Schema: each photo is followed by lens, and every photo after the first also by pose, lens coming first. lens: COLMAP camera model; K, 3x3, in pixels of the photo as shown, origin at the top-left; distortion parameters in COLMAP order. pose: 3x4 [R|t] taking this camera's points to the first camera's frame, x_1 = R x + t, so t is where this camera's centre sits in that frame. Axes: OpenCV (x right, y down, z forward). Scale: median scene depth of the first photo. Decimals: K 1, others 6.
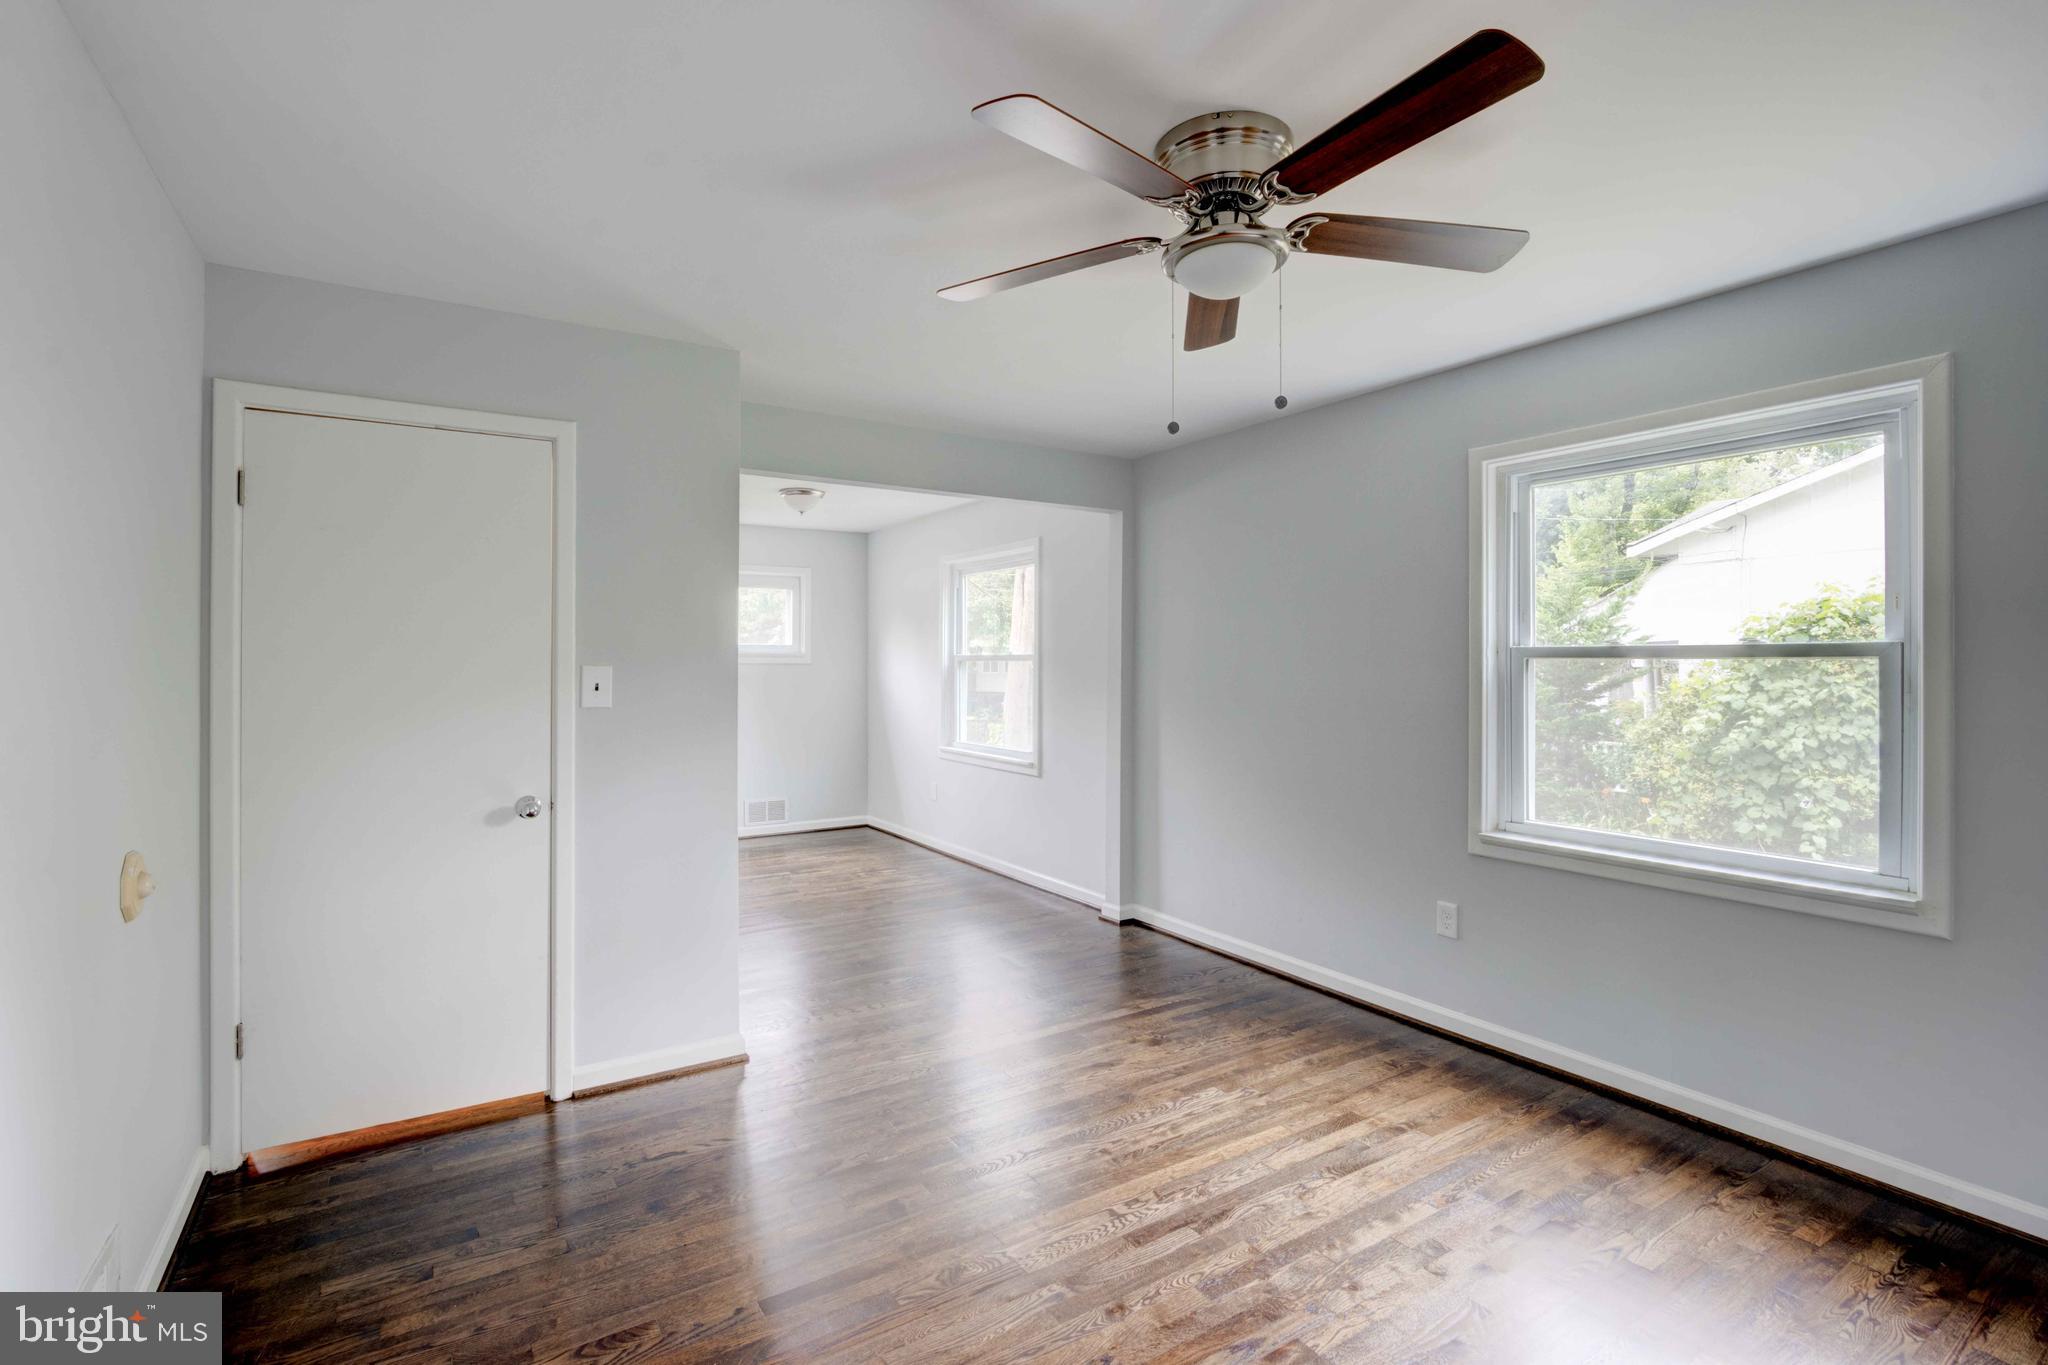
lens RADIAL K [[959.2, 0, 1017.7], [0, 959.2, 675.3], [0, 0, 1]] dist [-0.017861, 0.002969]
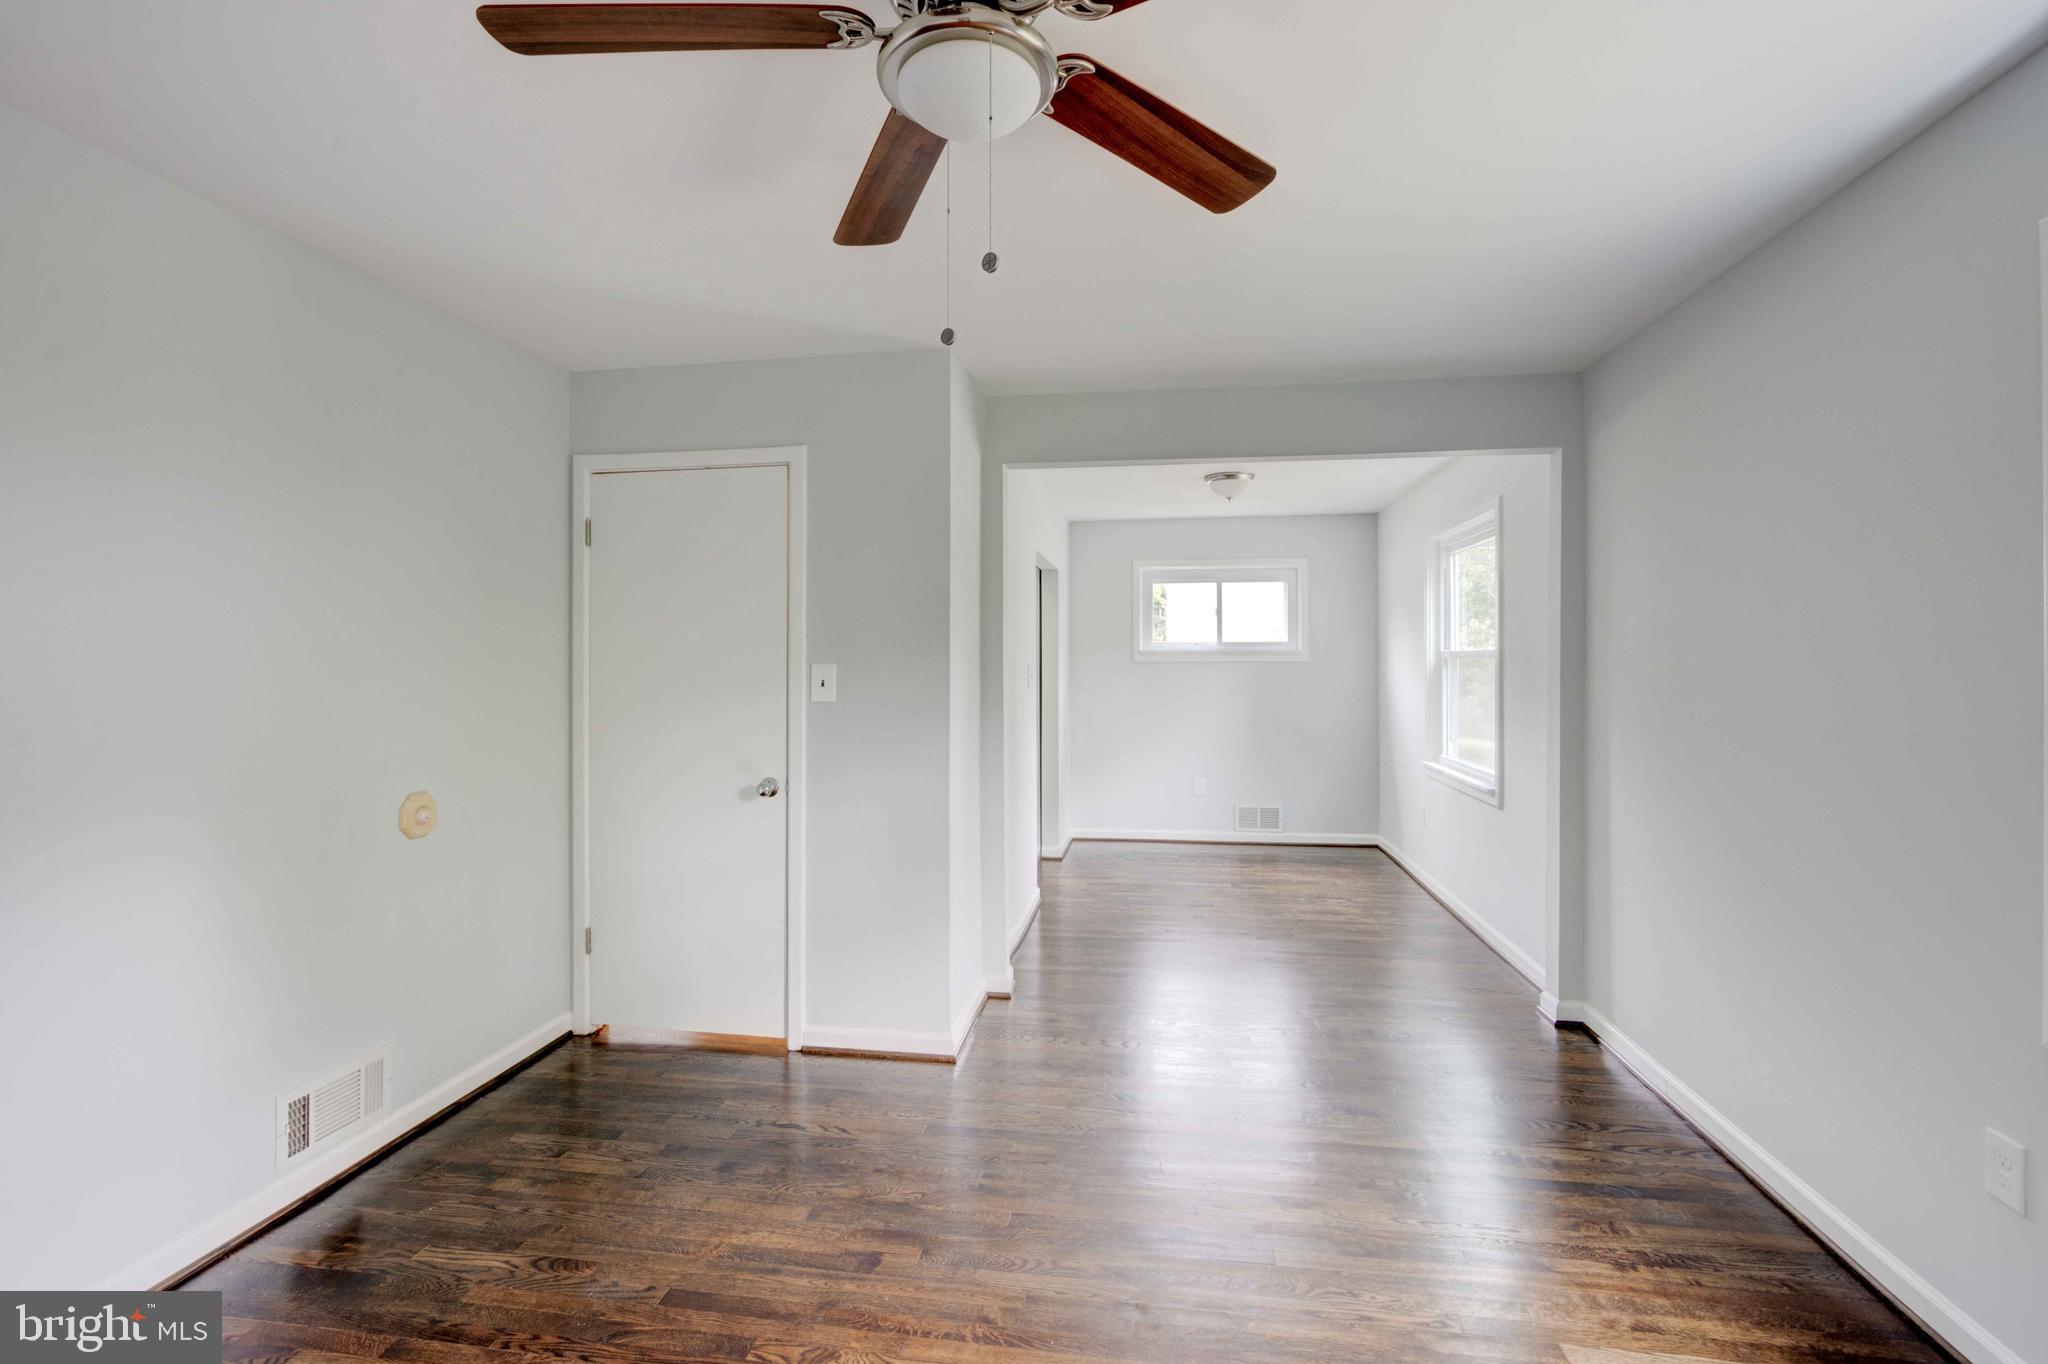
lens RADIAL K [[959.2, 0, 1017.3], [0, 959.2, 667.1], [0, 0, 1]] dist [-0.017861, 0.002969]
pose [[0.744023, 0.003072, -0.668147, 0.460292], [-0.006983, 0.999971, -0.003178, -0.004326], [0.668118, 0.007030, 0.744022, 0.328656]]
